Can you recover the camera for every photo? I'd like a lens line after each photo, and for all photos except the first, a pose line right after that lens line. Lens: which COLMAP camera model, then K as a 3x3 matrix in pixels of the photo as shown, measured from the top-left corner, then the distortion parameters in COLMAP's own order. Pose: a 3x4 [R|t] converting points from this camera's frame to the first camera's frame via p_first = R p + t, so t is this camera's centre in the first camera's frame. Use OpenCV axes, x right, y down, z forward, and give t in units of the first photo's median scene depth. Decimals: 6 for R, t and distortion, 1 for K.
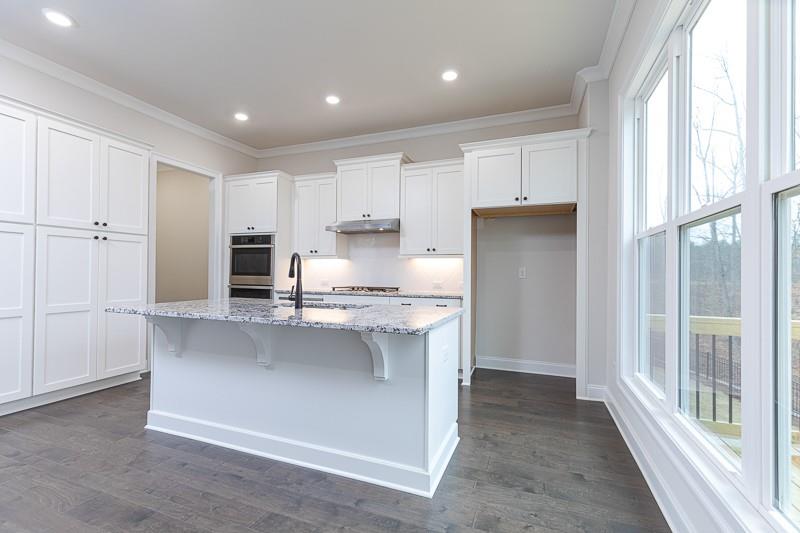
lens RADIAL K [[358.4, 0, 397.3], [0, 358.4, 269.6], [0, 0, 1]] dist [0.009697, -0.003164]
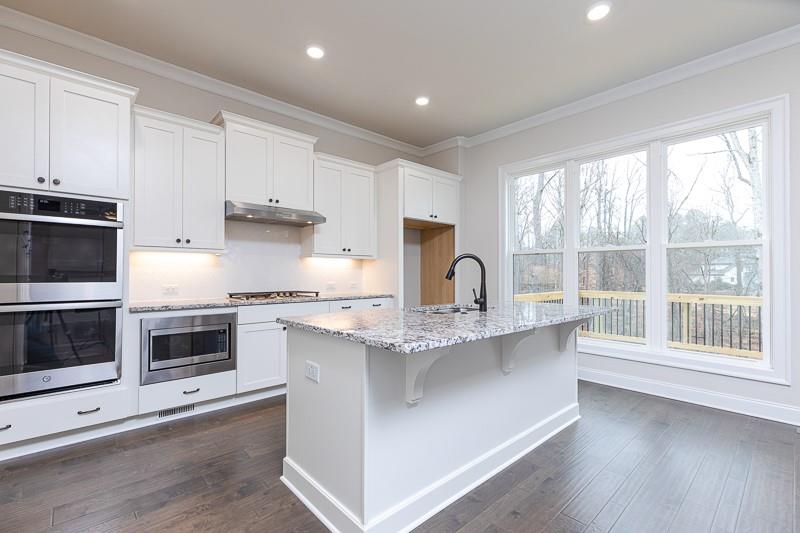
lens RADIAL K [[358.4, 0, 397.8], [0, 358.4, 270.8], [0, 0, 1]] dist [0.009697, -0.003164]
pose [[0.445896, 0.000291, 0.895085, -0.905921], [-0.006635, 0.999974, 0.002980, -0.002830], [-0.895060, -0.007268, 0.445886, 0.554324]]
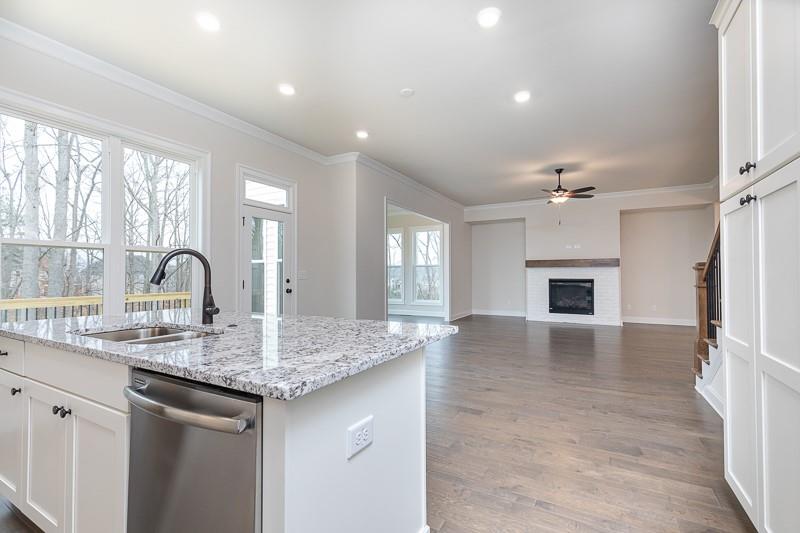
lens RADIAL K [[358.4, 0, 399.5], [0, 358.4, 268.8], [0, 0, 1]] dist [0.009697, -0.003164]
pose [[-0.990860, -0.002584, 0.134871, -0.563730], [-0.005966, 0.999678, -0.024681, 0.005317], [-0.134764, -0.025260, -0.990556, 1.228318]]
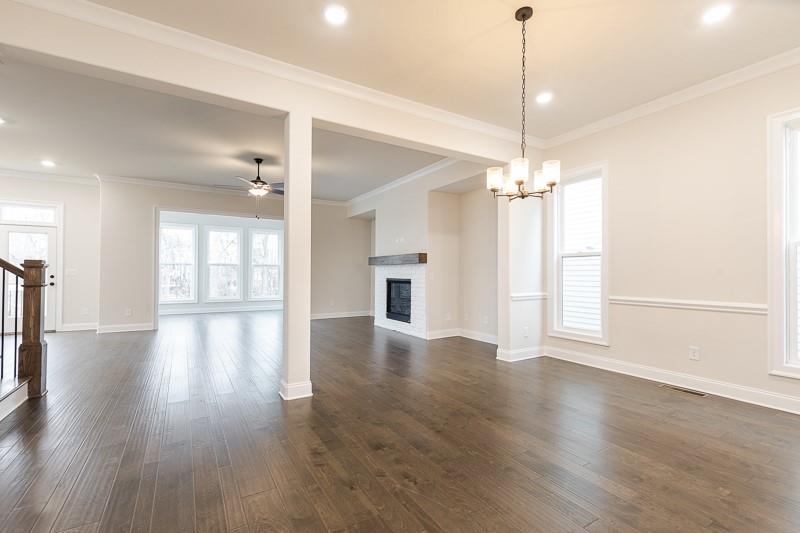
lens RADIAL K [[358.4, 0, 401.1], [0, 358.4, 269.3], [0, 0, 1]] dist [0.009697, -0.003164]
pose [[-0.787977, -0.002193, 0.615701, -2.826216], [-0.014132, 0.999795, -0.014526, -0.019261], [-0.615543, -0.020147, -0.787846, 0.160040]]
